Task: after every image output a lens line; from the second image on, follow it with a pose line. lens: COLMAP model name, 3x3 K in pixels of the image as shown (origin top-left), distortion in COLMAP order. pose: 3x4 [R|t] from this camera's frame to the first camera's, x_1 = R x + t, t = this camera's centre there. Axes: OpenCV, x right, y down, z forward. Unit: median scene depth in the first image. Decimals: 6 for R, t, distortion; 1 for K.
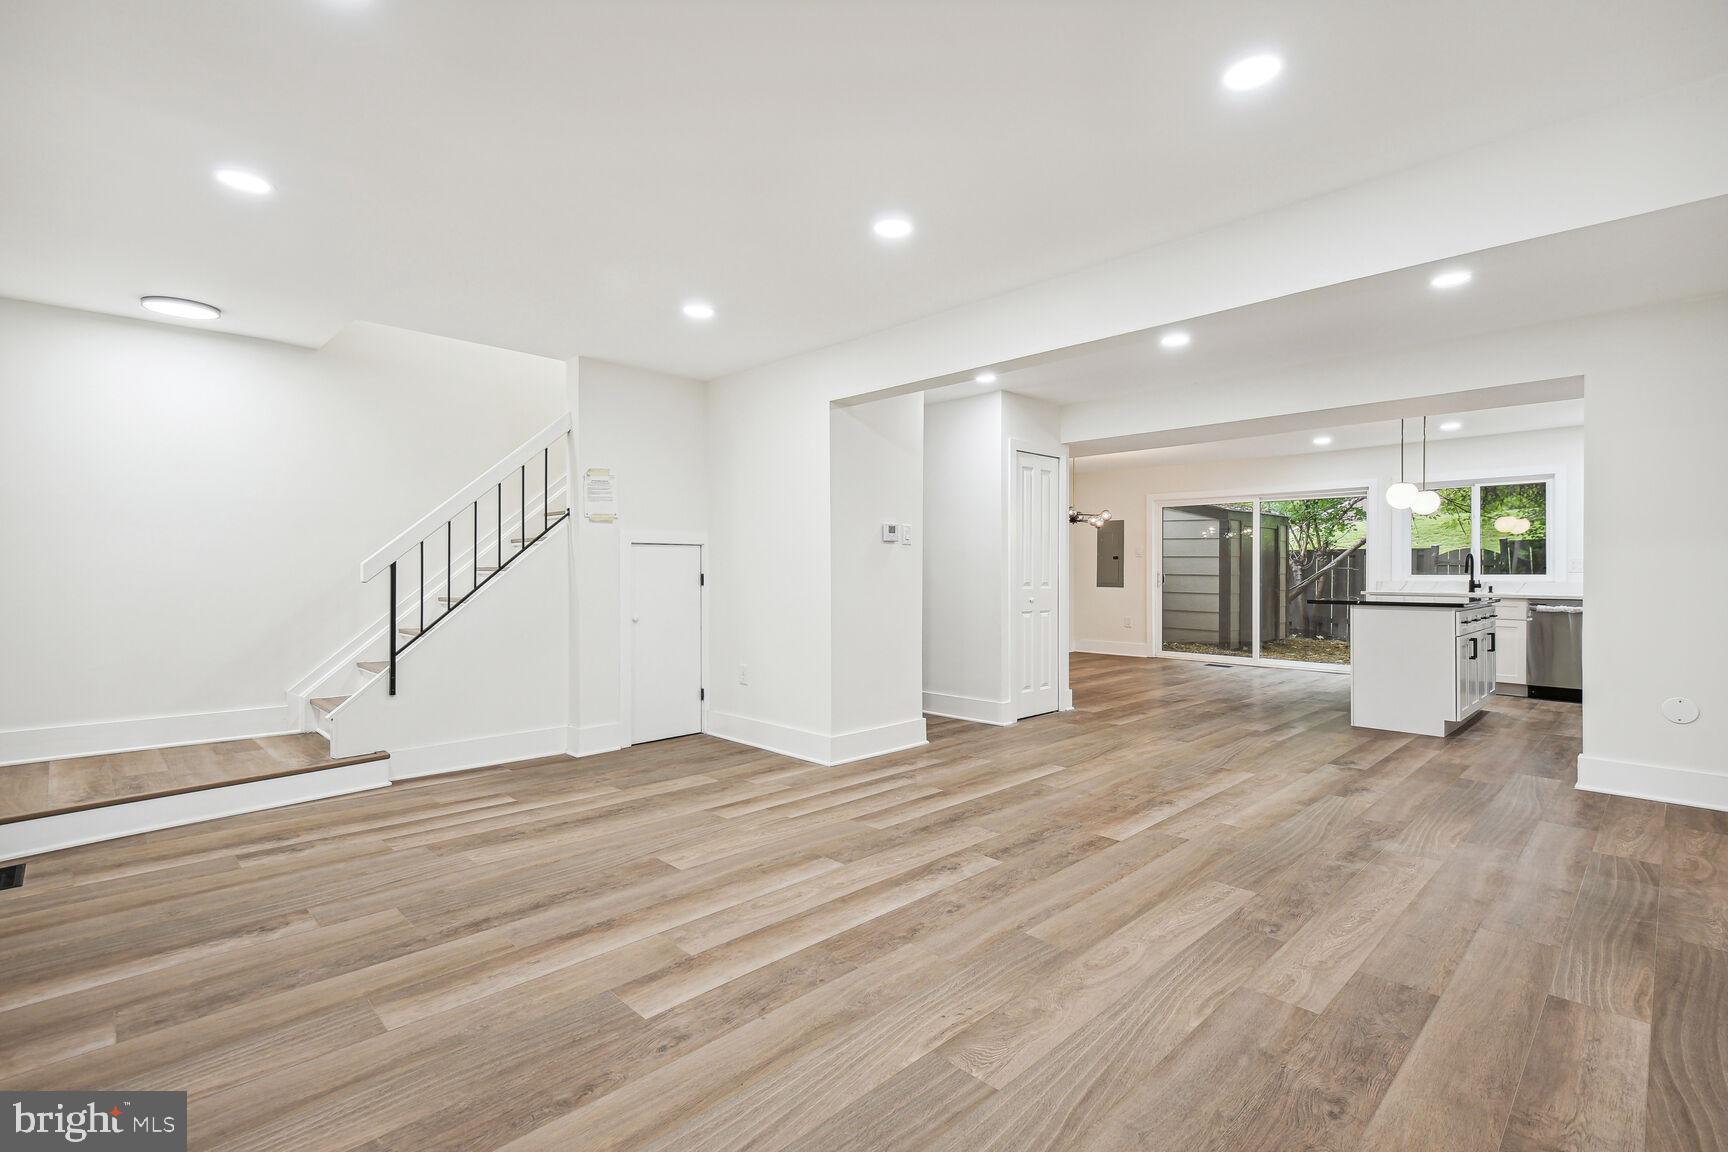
lens RADIAL K [[796.0, 0, 883.2], [0, 796.0, 555.7], [0, 0, 1]] dist [0.035906, -0.020764]
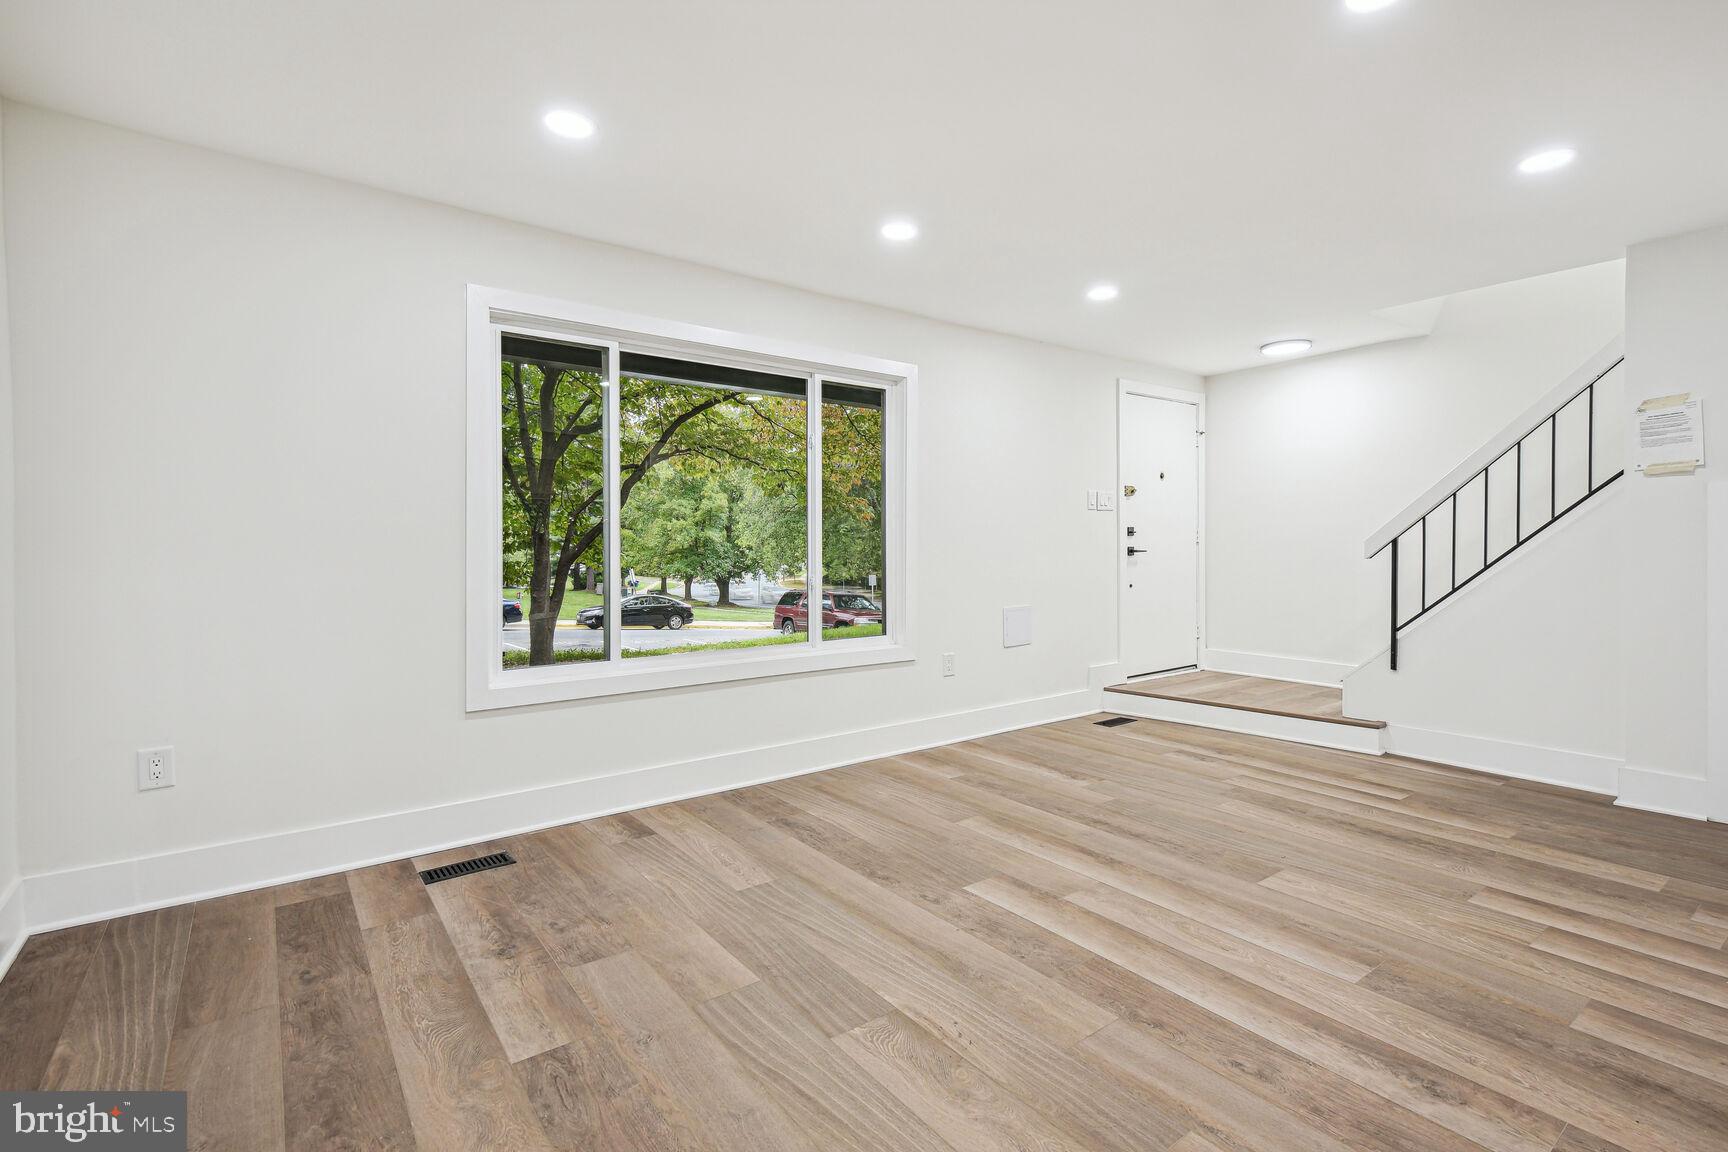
lens RADIAL K [[796.0, 0, 883.2], [0, 796.0, 555.7], [0, 0, 1]] dist [0.035906, -0.020764]
pose [[-0.135528, 0.009021, -0.990732, 0.675342], [0.020684, 0.999766, 0.006274, 0.013128], [0.990558, -0.019642, -0.135683, 0.703349]]
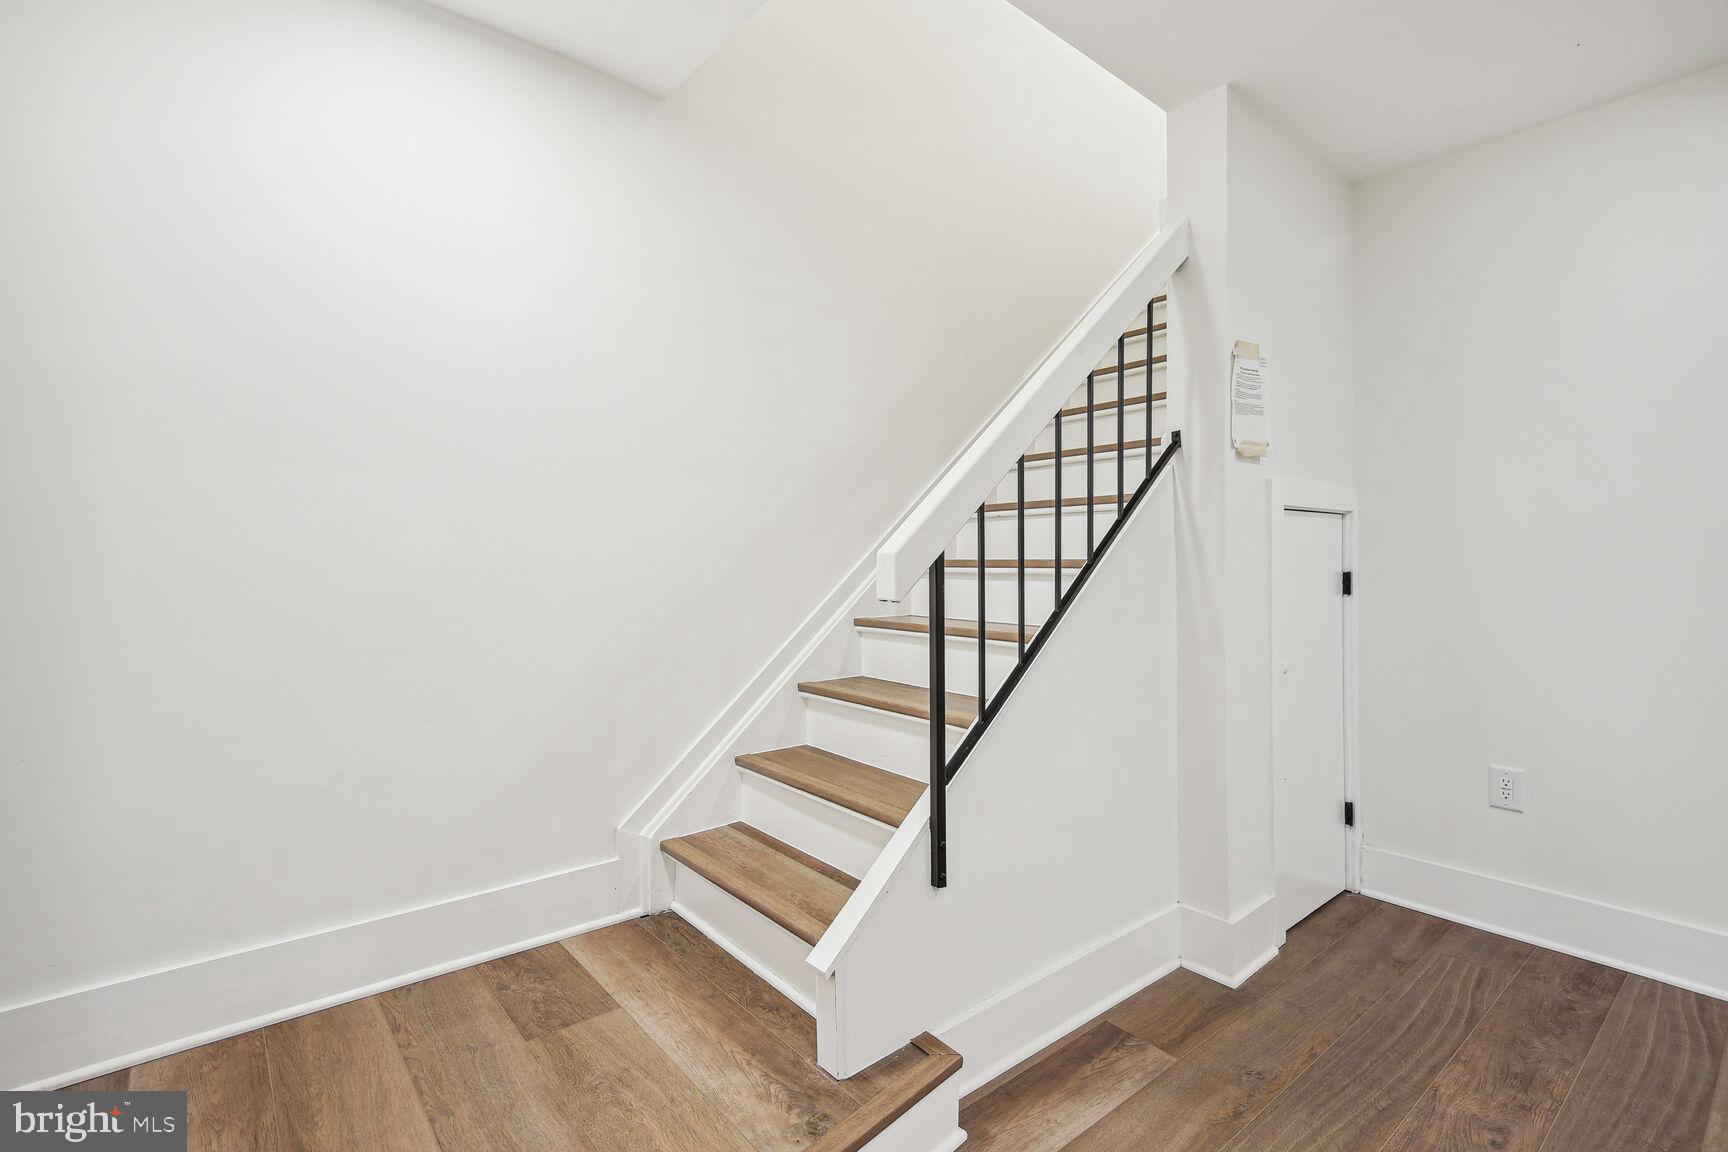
lens RADIAL K [[785.8, 0, 897.5], [0, 785.8, 579.9], [0, 0, 1]] dist [0.030208, -0.019478]
pose [[0.995788, -0.003085, -0.091629, -0.833363], [0.006516, 0.999288, 0.037167, 0.013115], [0.091449, -0.037608, 0.995099, 0.870972]]
